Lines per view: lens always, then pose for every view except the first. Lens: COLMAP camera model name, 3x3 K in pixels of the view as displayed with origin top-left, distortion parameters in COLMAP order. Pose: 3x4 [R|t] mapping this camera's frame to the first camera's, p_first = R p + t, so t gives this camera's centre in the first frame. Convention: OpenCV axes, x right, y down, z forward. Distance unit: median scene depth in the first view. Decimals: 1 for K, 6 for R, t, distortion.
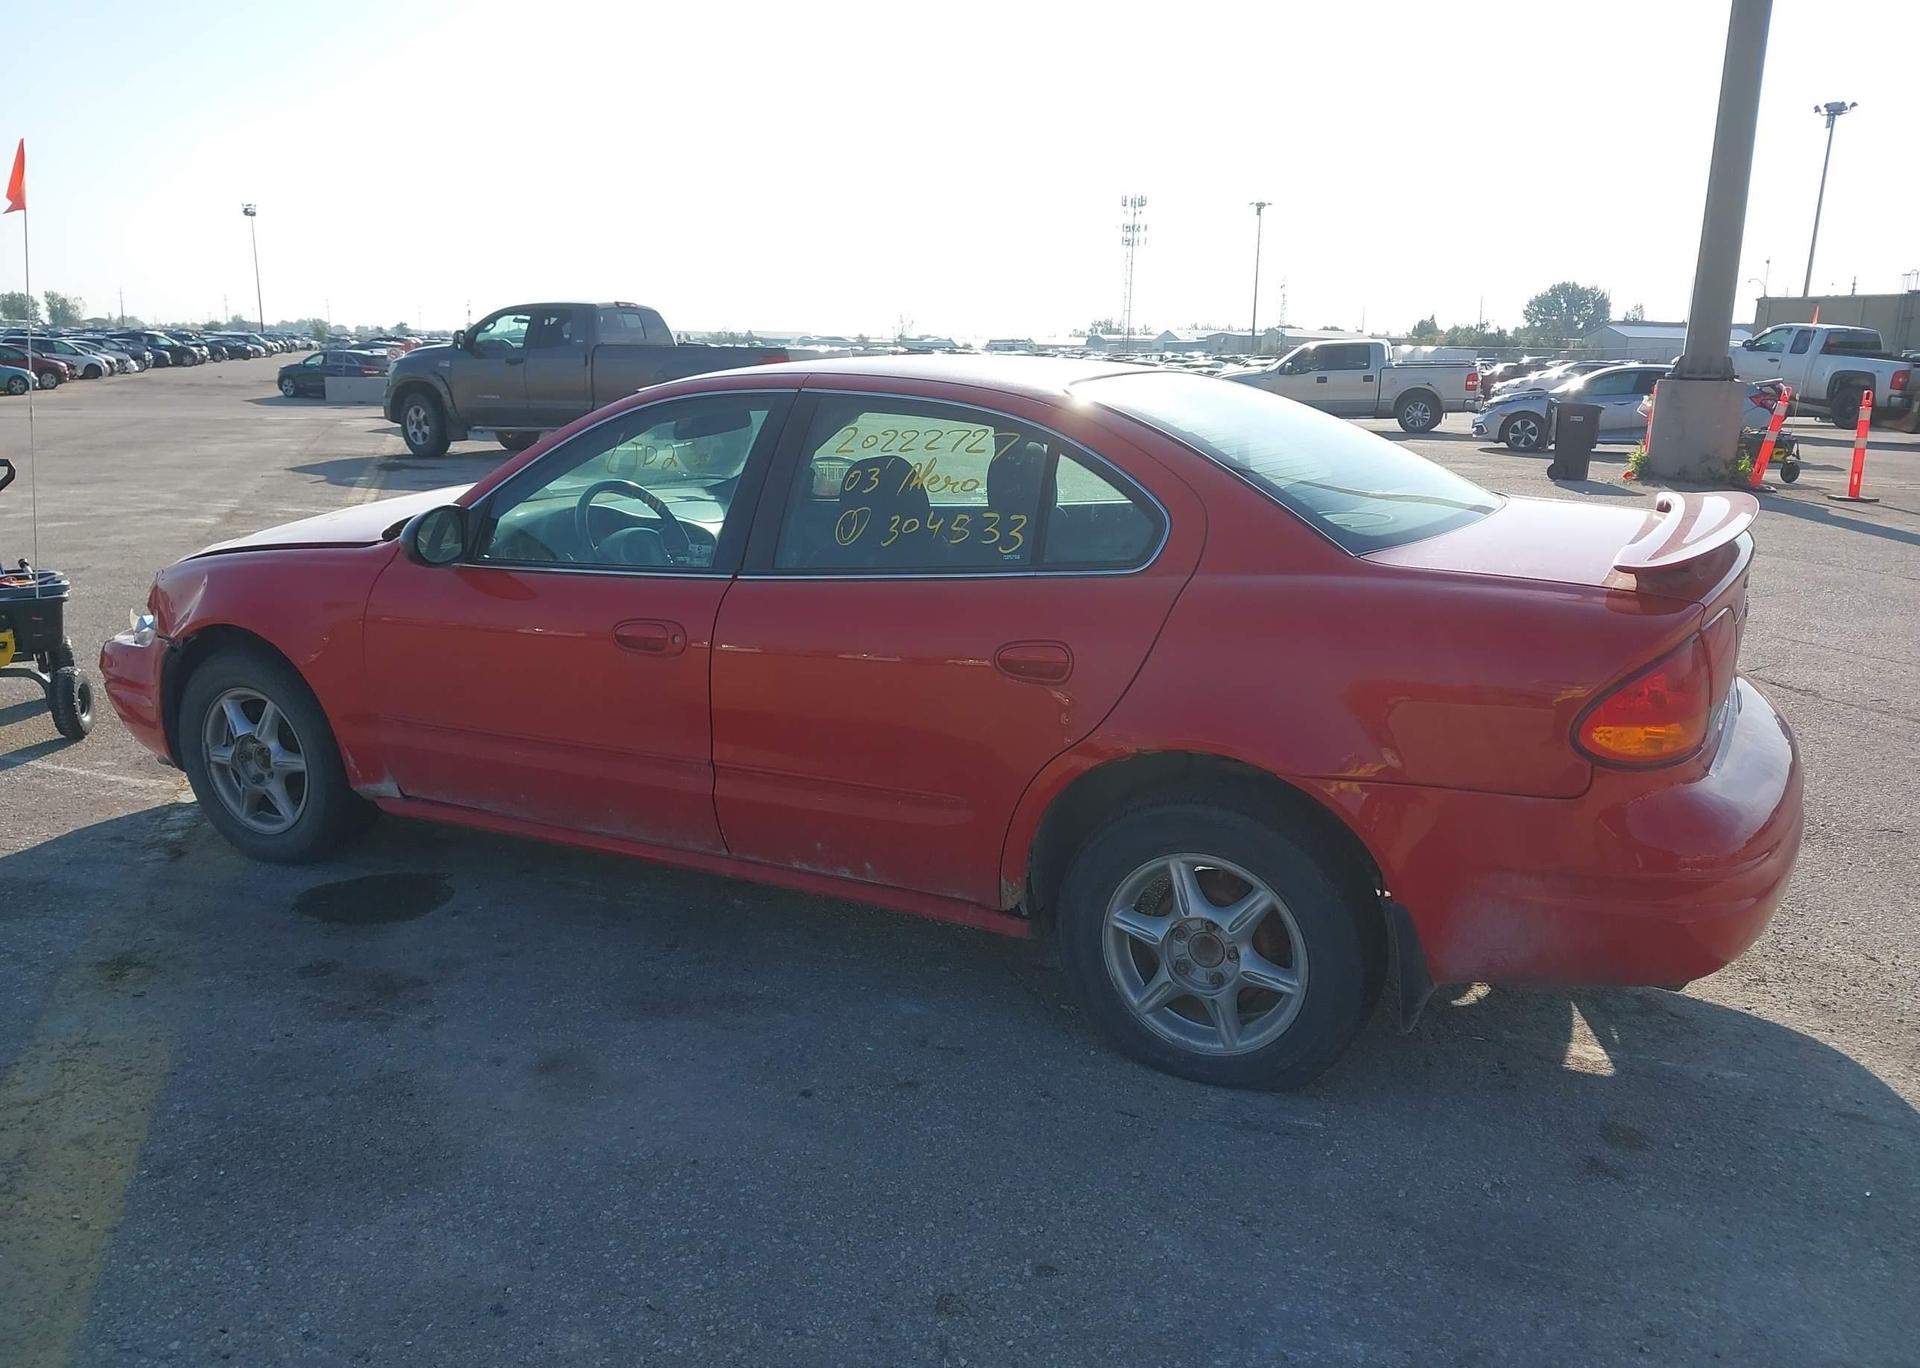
lens RADIAL K [[1525.1, 0, 944.5], [0, 1525.1, 701.0], [0, 0, 1]] dist [0.031100, -0.048939]
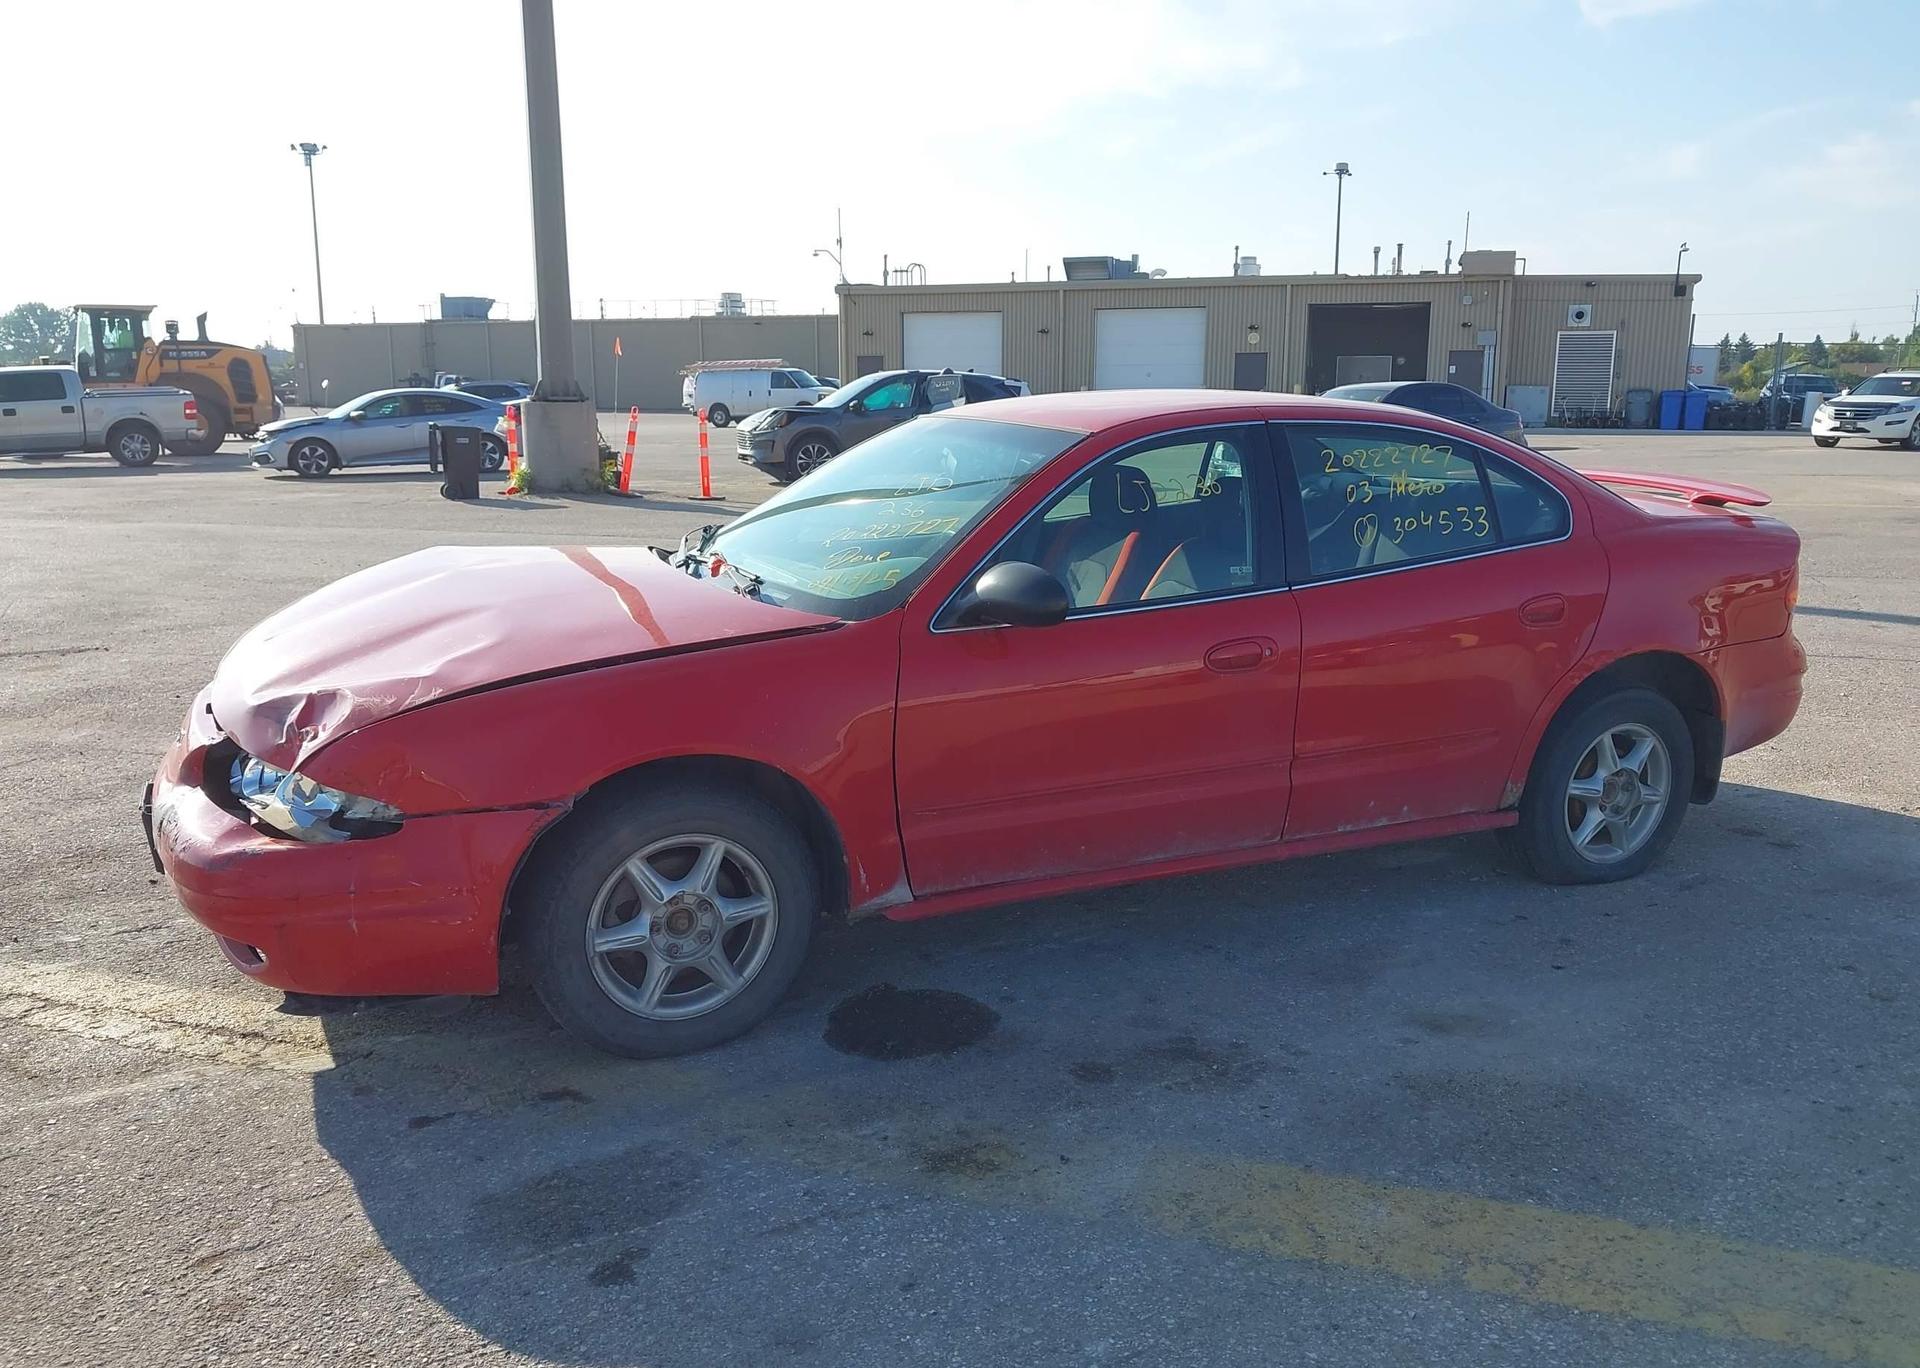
lens RADIAL K [[1525.1, 0, 961.5], [0, 1525.1, 700.5], [0, 0, 1]] dist [0.031100, -0.048939]
pose [[0.599981, -0.172744, 0.781142, -0.946901], [0.184535, 0.979962, 0.074974, -0.104293], [-0.778441, 0.099165, 0.619836, 0.403028]]
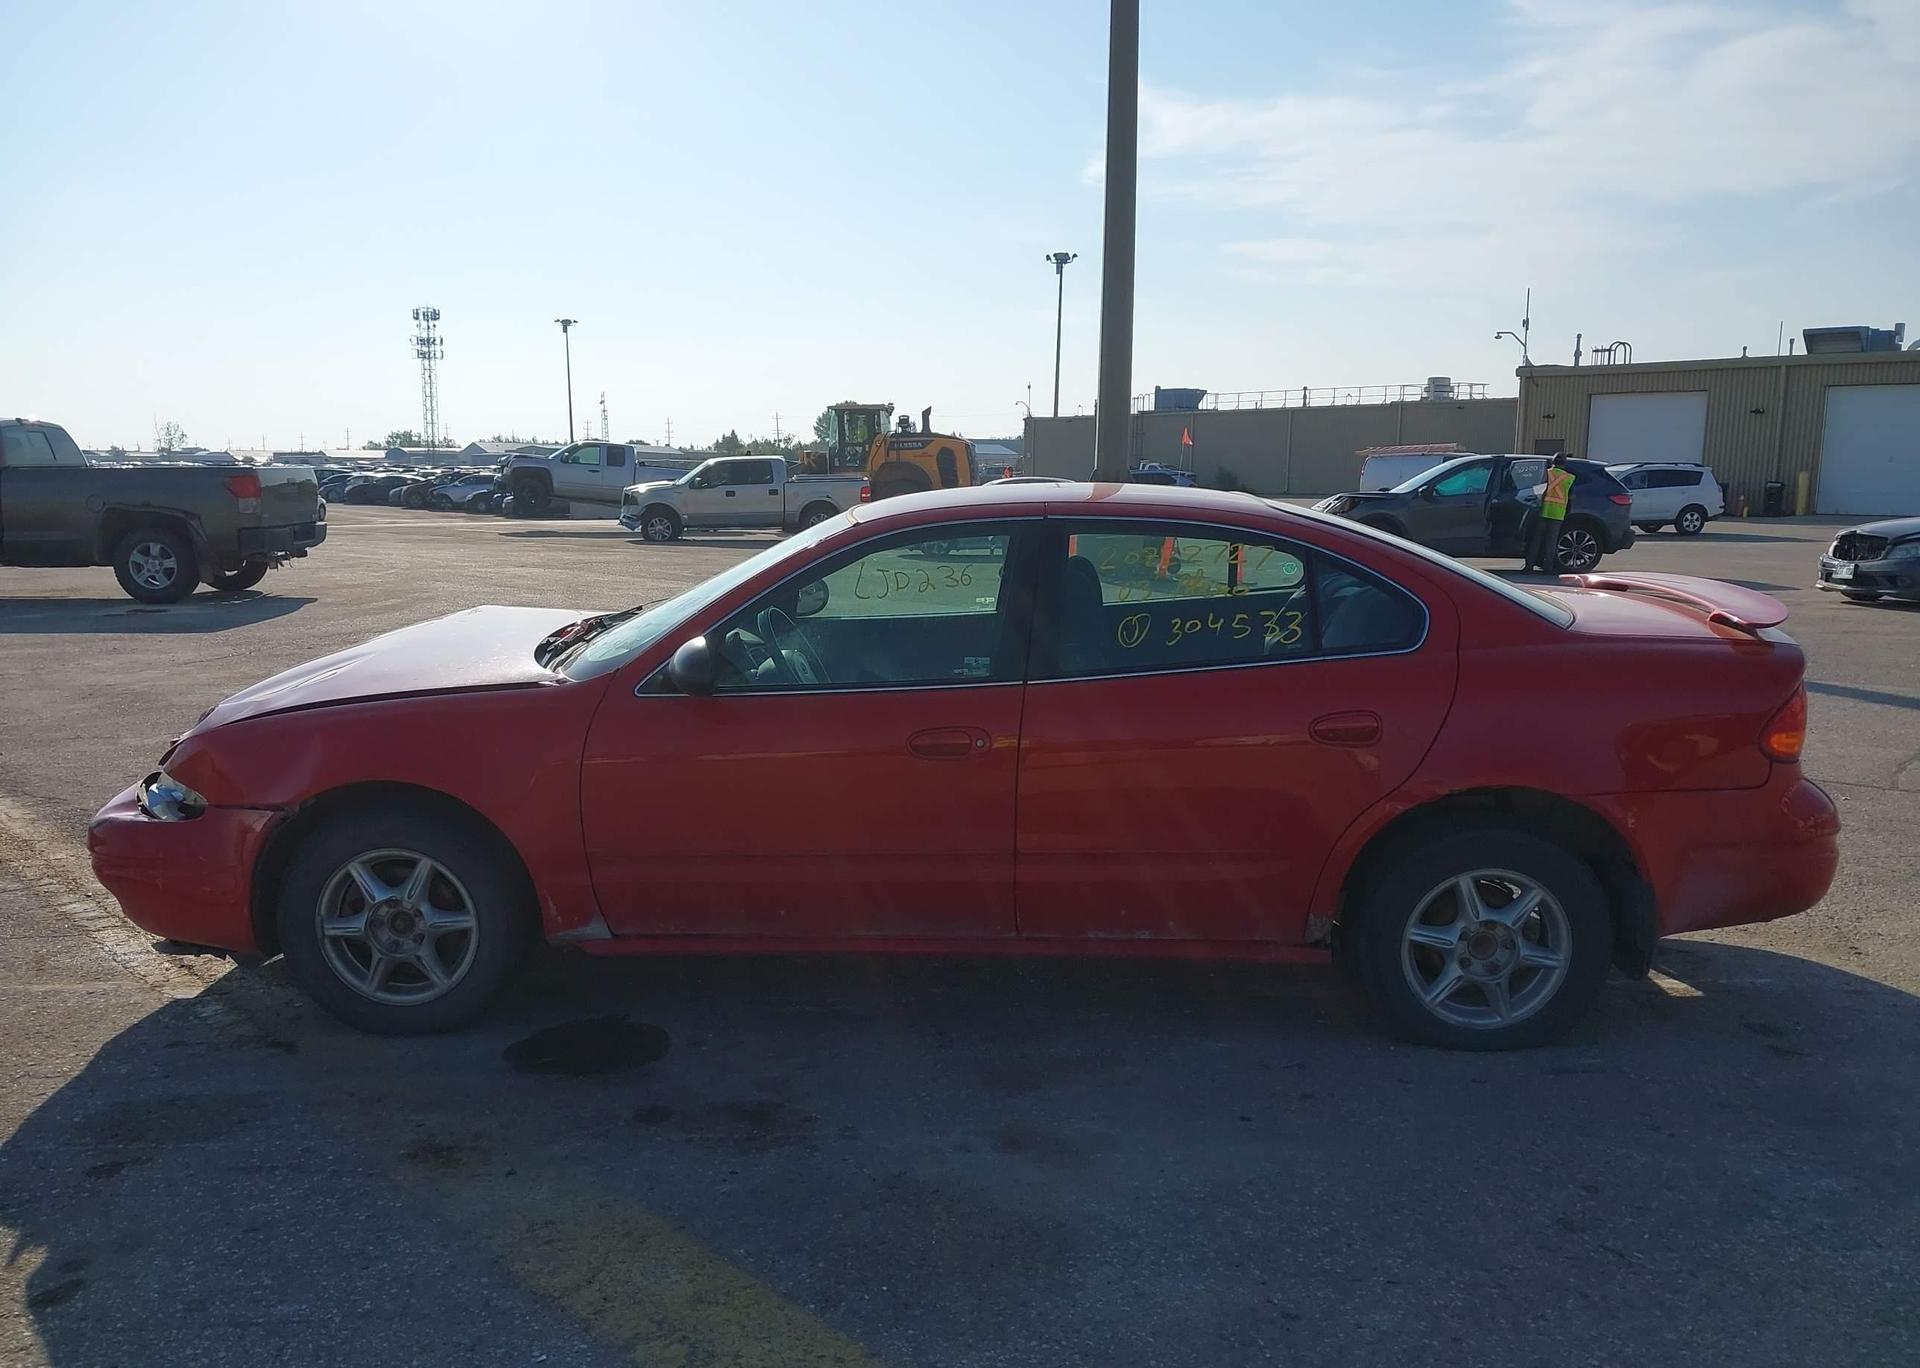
lens RADIAL K [[1525.1, 0, 950.4], [0, 1525.1, 697.6], [0, 0, 1]] dist [0.031100, -0.048939]
pose [[0.900652, -0.073680, 0.428248, -0.534286], [0.104890, 0.993241, -0.049708, -0.016841], [-0.421691, 0.089689, 0.902293, 0.018306]]
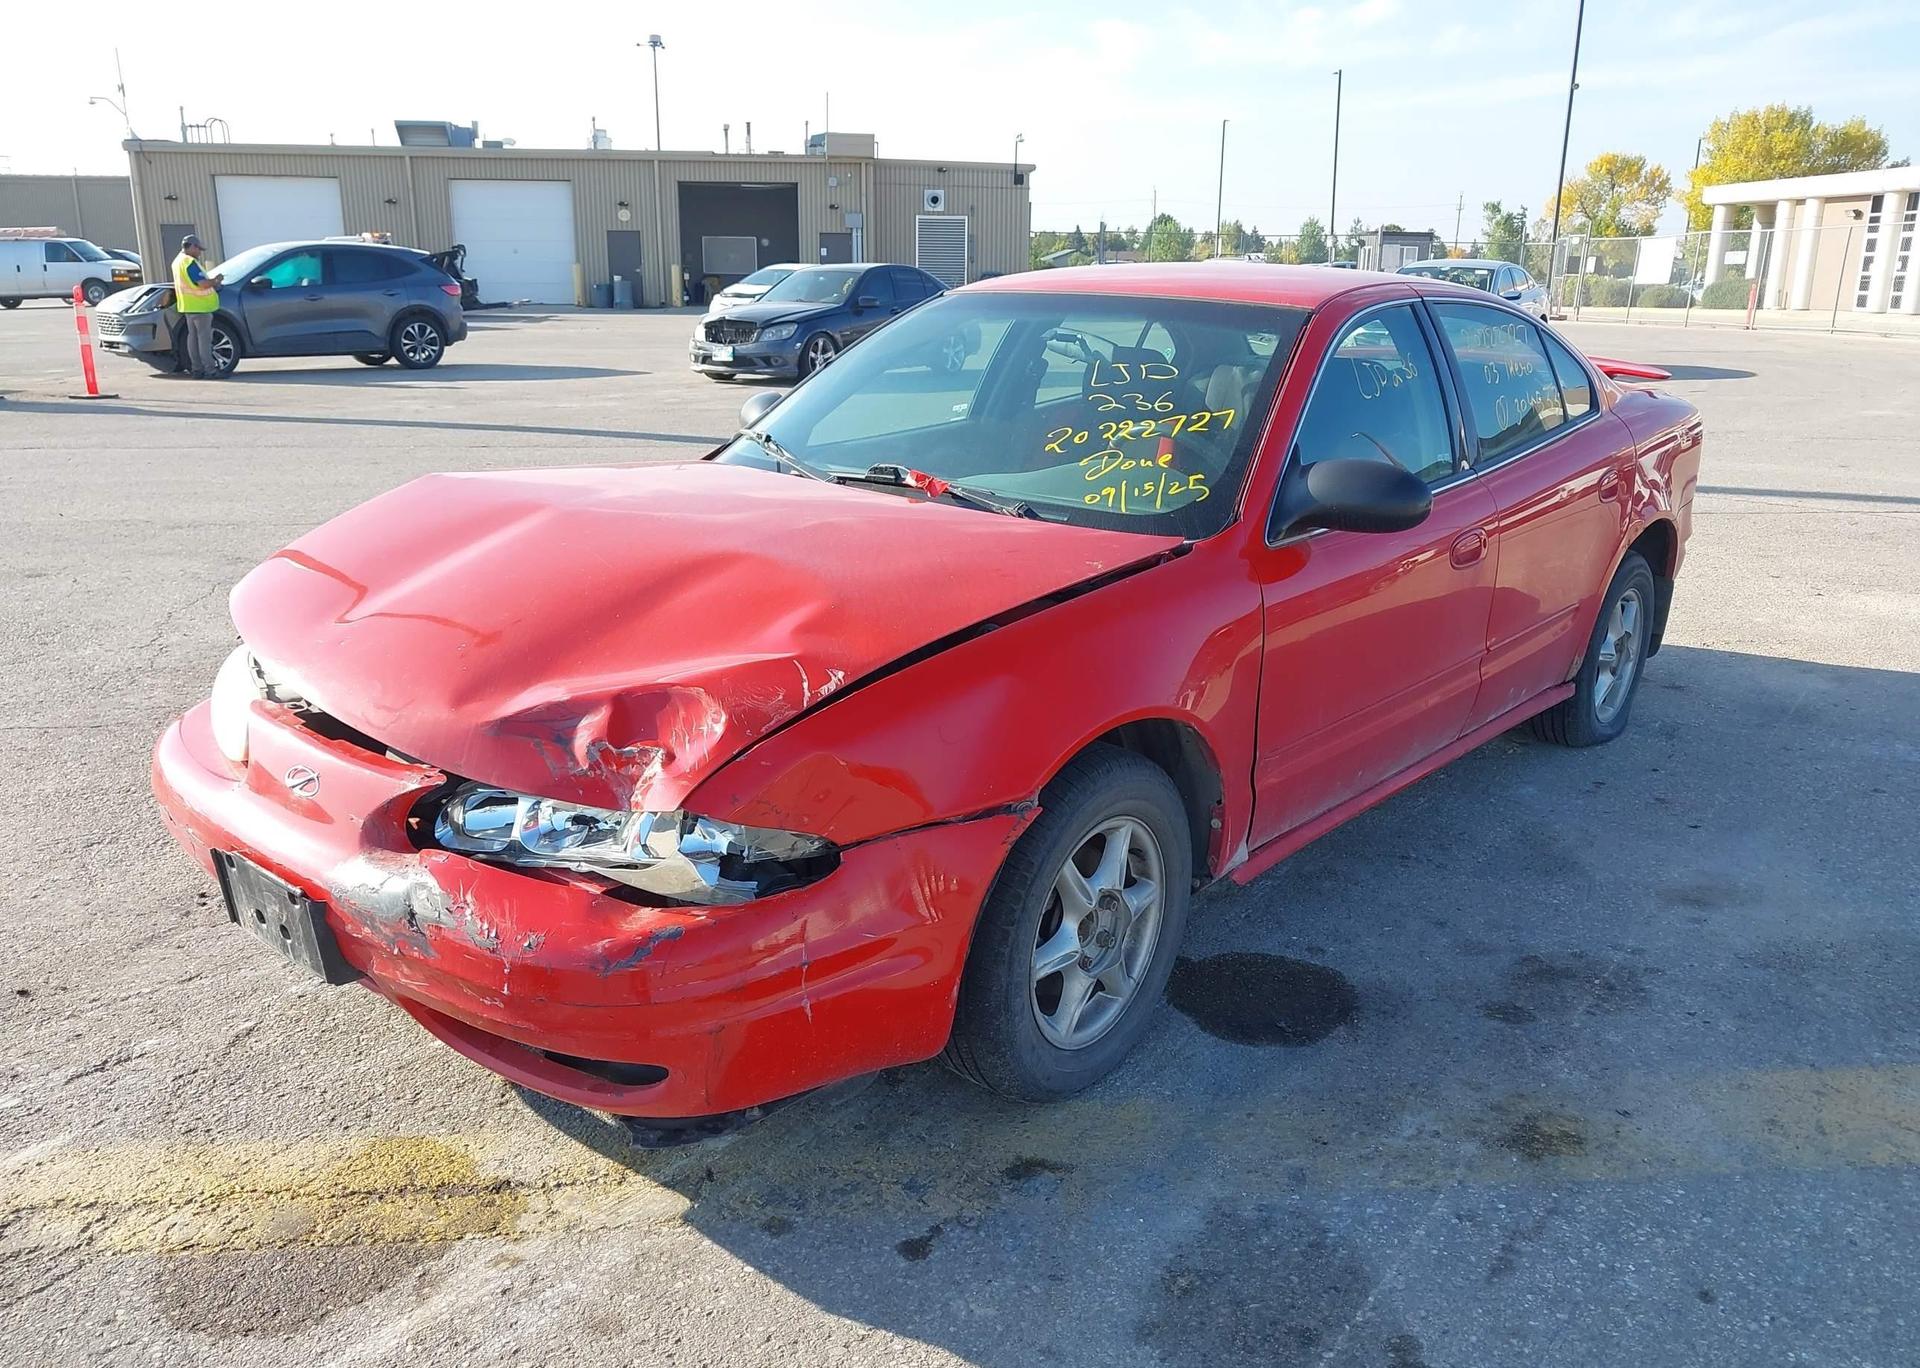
lens RADIAL K [[1525.1, 0, 957.5], [0, 1525.1, 689.1], [0, 0, 1]] dist [0.031100, -0.048939]
pose [[0.208010, -0.268767, 0.940477, -1.022668], [0.211823, 0.951069, 0.224944, -0.208237], [-0.954915, 0.152424, 0.254762, 0.882427]]
